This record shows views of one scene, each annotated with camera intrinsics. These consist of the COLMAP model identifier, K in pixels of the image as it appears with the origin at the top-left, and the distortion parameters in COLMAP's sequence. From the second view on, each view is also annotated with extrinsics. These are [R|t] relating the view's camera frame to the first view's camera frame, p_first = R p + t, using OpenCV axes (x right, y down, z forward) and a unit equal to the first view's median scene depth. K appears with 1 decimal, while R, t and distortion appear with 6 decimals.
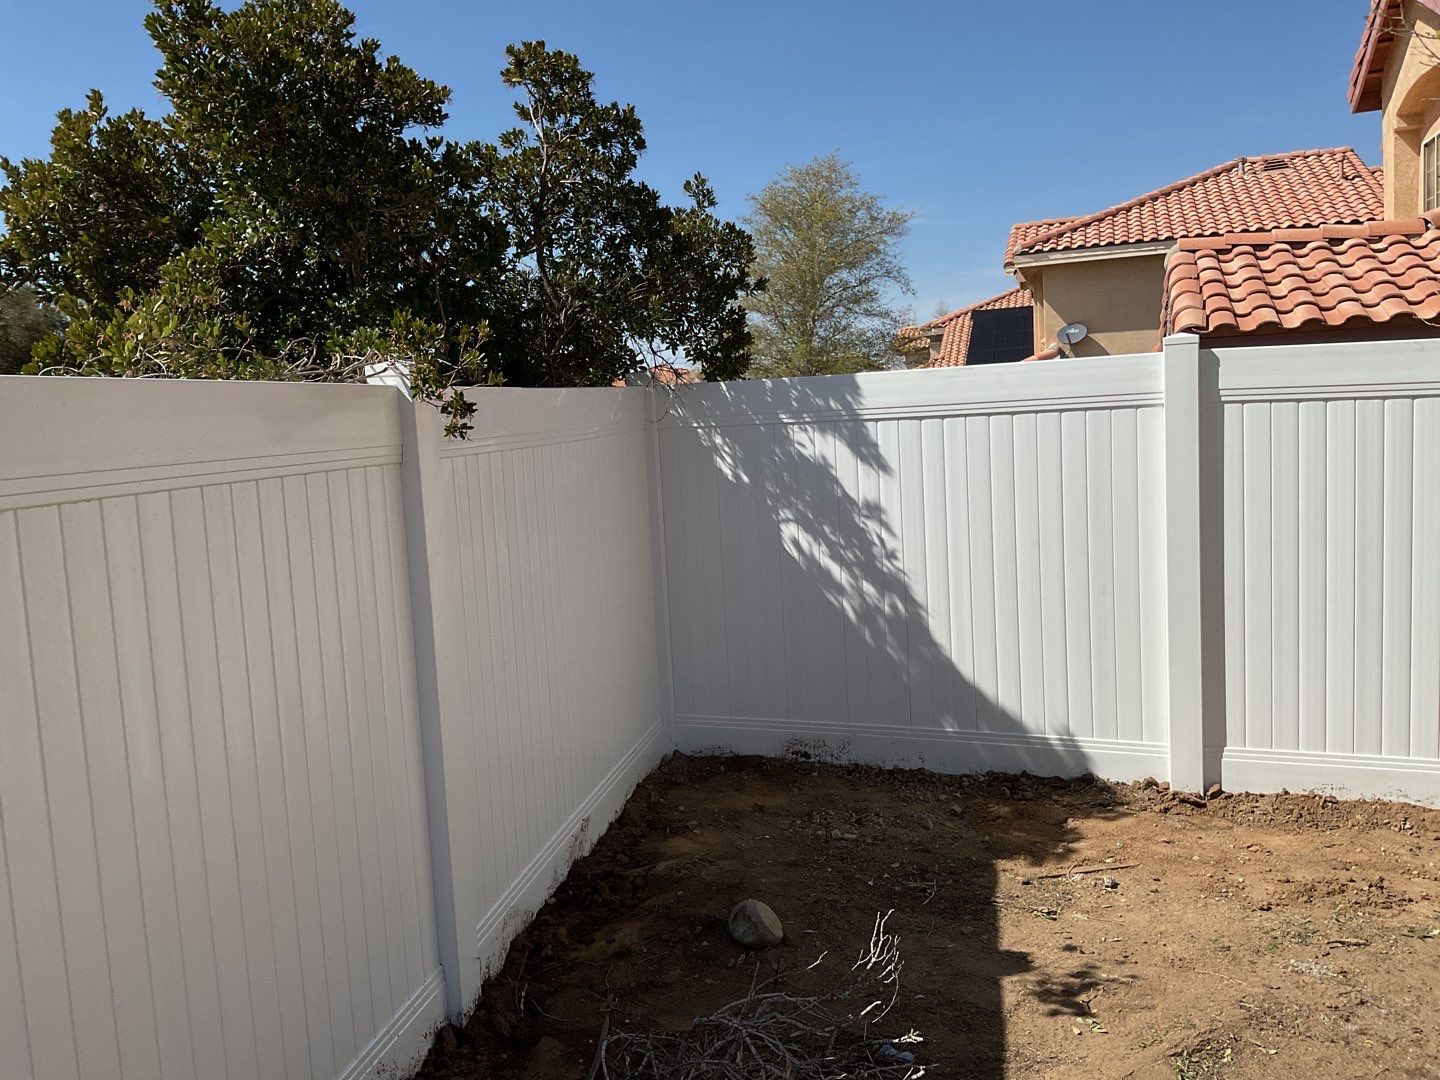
lens RADIAL K [[1184.1, 0, 725.3], [0, 1184.1, 545.5], [0, 0, 1]] dist [0.085938, -0.153553]
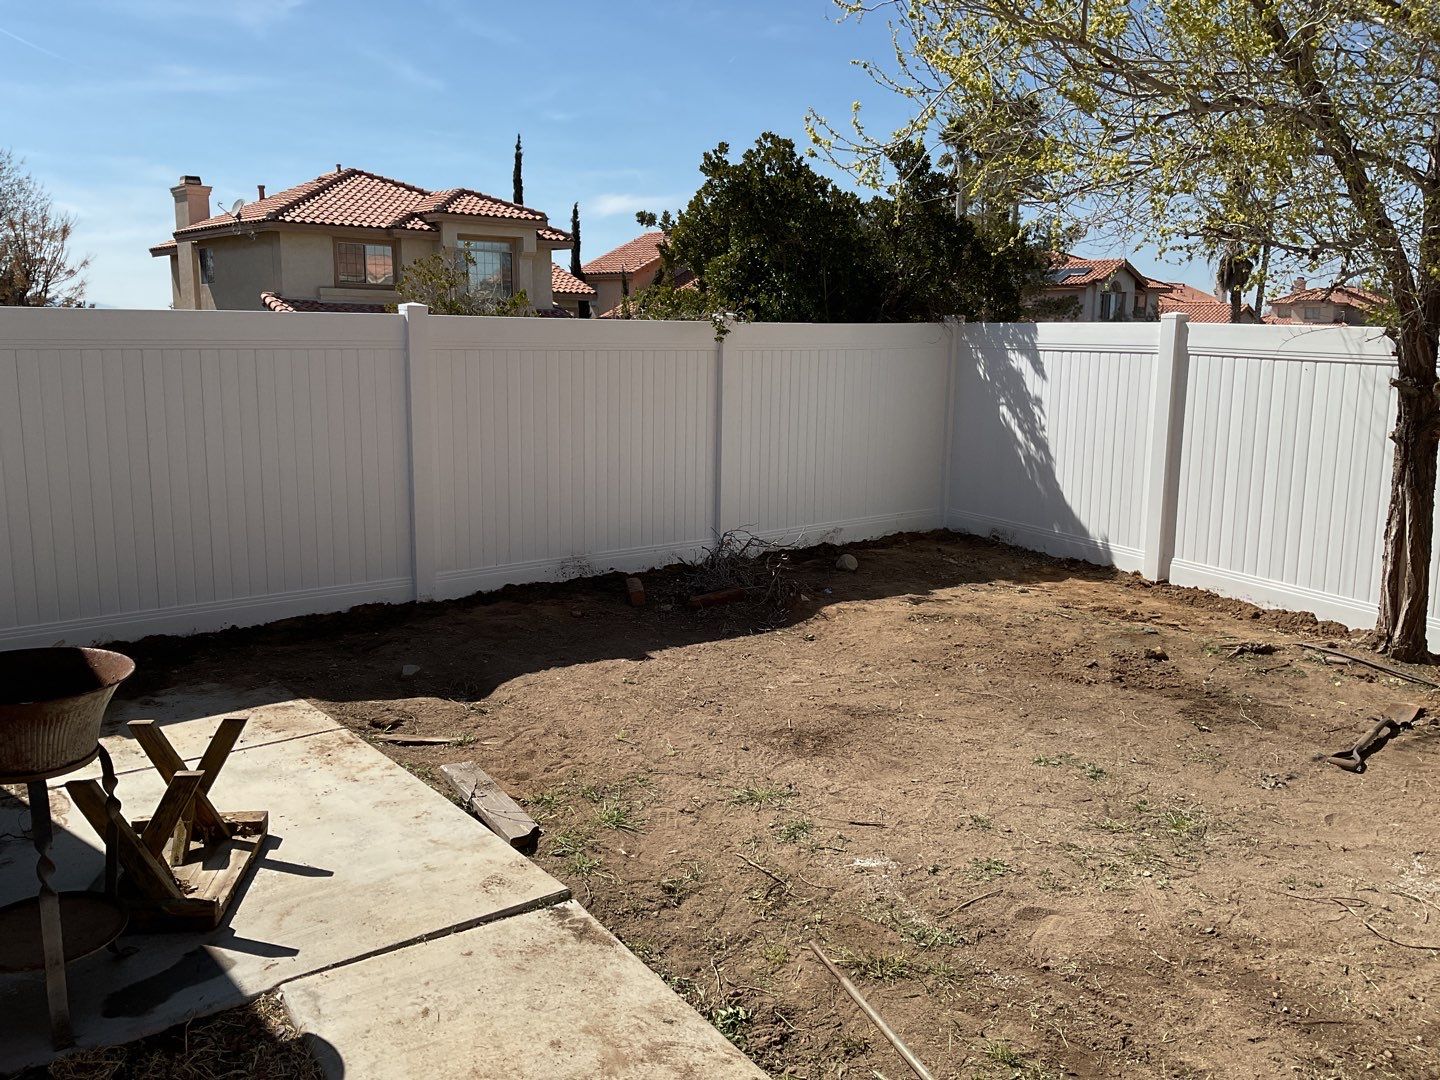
lens RADIAL K [[1184.1, 0, 717.8], [0, 1184.1, 539.0], [0, 0, 1]] dist [0.085938, -0.153553]
pose [[0.760821, 0.175922, -0.624663, 0.902007], [-0.126051, 0.984284, 0.123674, 0.012185], [0.636603, -0.015354, 0.771039, -0.664108]]
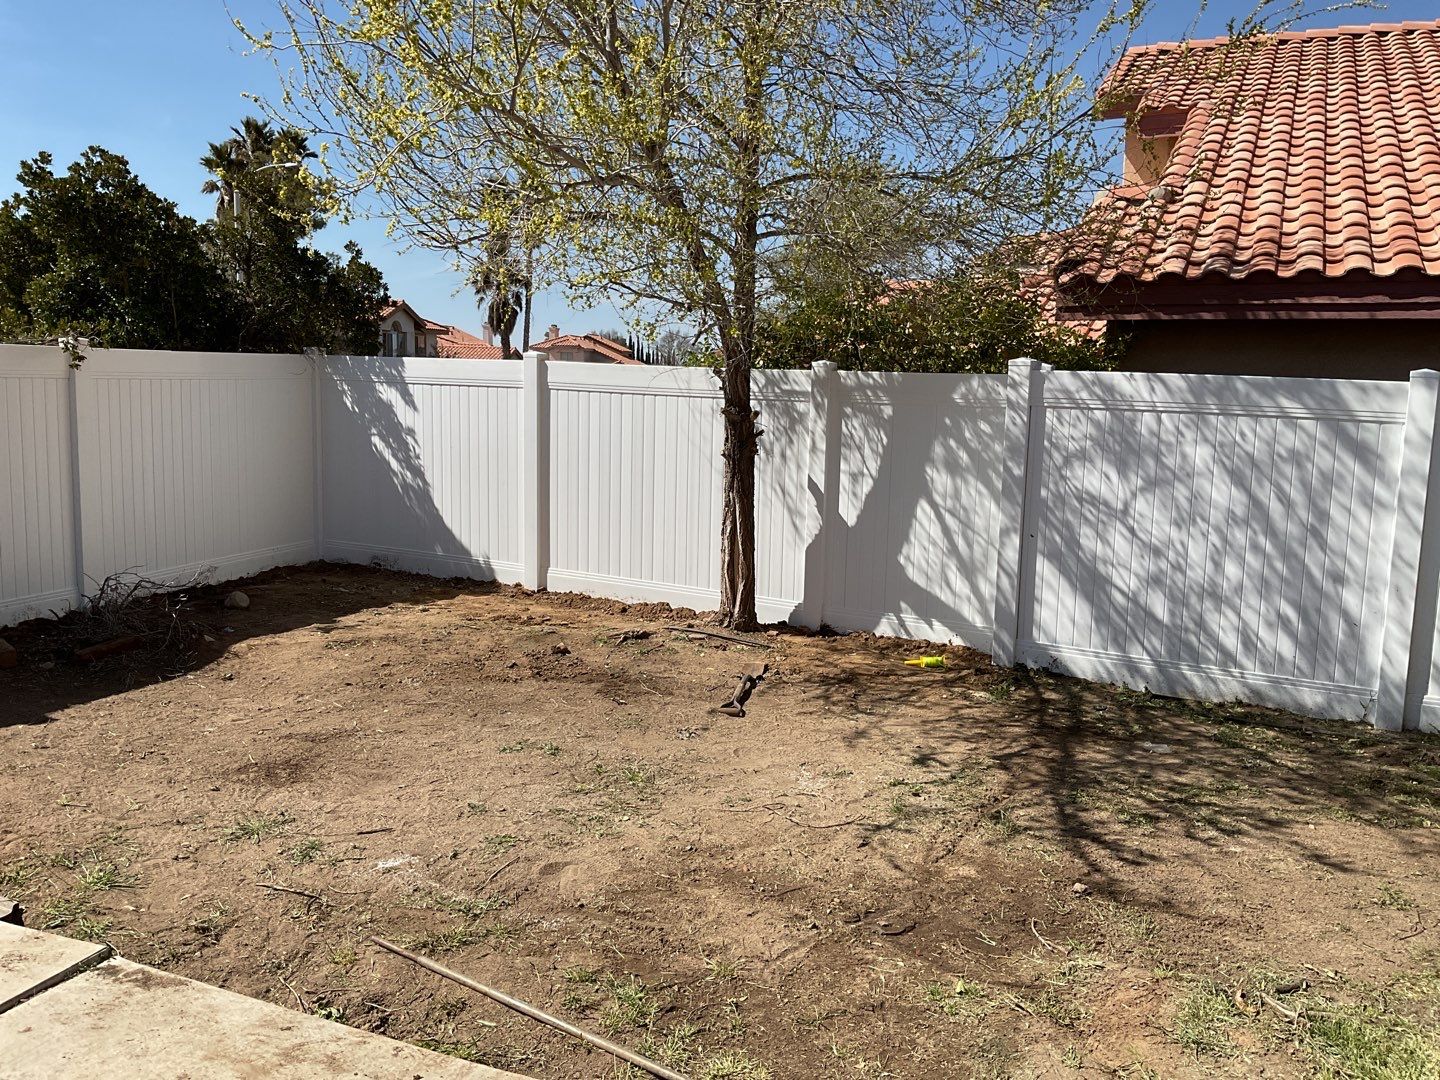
lens RADIAL K [[1184.1, 0, 717.2], [0, 1184.1, 540.5], [0, 0, 1]] dist [0.085938, -0.153553]
pose [[0.989376, 0.095867, -0.109292, 0.816366], [-0.093159, 0.995210, 0.029636, 0.039281], [0.111610, -0.019140, 0.993568, -0.792377]]
